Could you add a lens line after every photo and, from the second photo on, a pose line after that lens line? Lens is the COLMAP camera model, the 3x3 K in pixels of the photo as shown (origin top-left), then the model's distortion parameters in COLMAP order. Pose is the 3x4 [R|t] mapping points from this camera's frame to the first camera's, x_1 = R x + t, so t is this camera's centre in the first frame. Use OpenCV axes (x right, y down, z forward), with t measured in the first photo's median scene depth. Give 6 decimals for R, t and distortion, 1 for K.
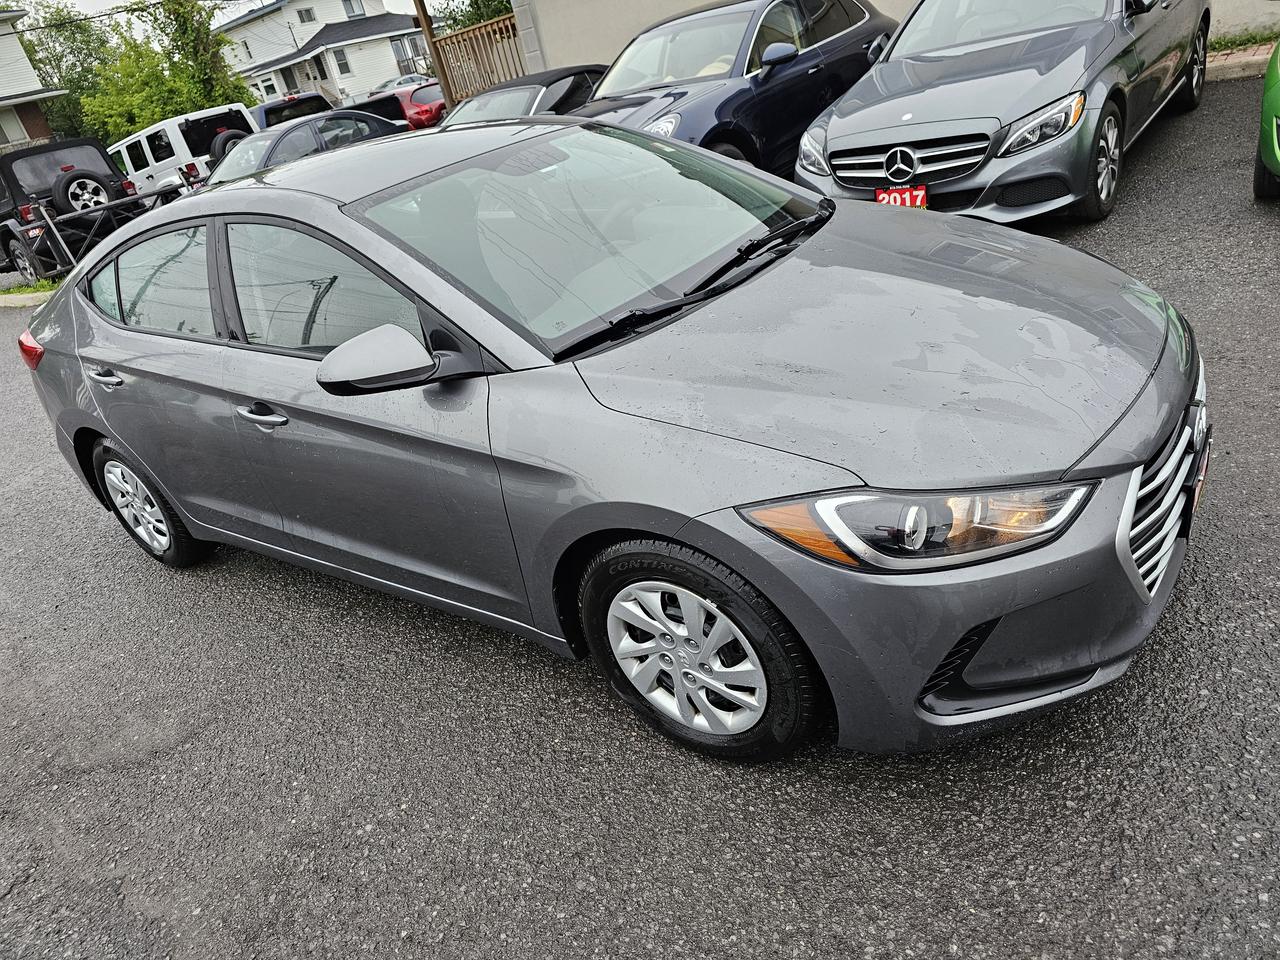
lens RADIAL K [[863.6, 0, 637.6], [0, 863.6, 471.5], [0, 0, 1]] dist [0.007783, -0.005374]
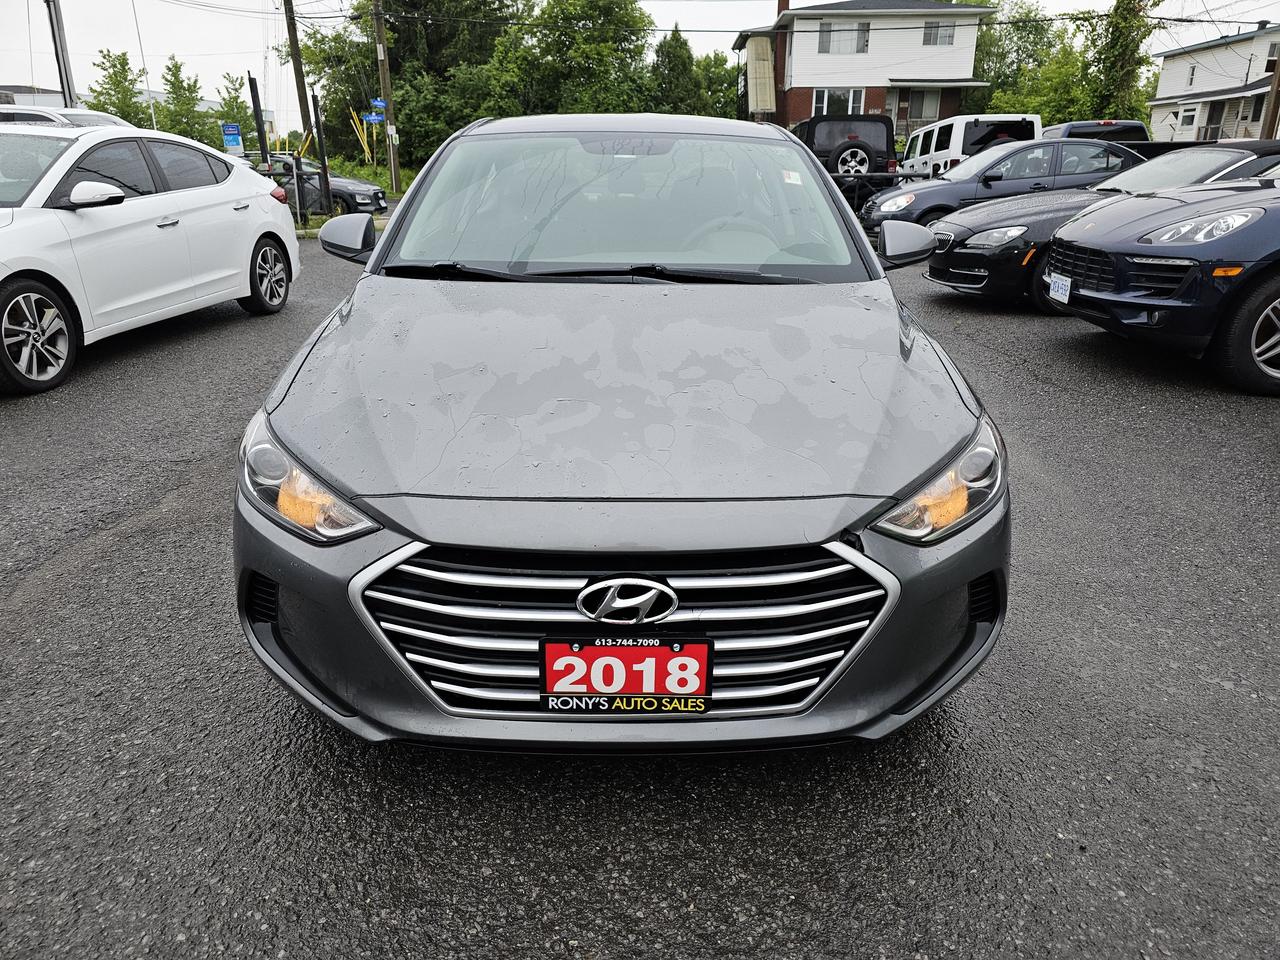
lens RADIAL K [[863.6, 0, 637.5], [0, 863.6, 488.1], [0, 0, 1]] dist [0.007783, -0.005374]
pose [[0.581050, 0.478091, -0.658642, 0.161671], [-0.475959, 0.856070, 0.201510, -0.043580], [0.660184, 0.196399, 0.724972, 0.060542]]
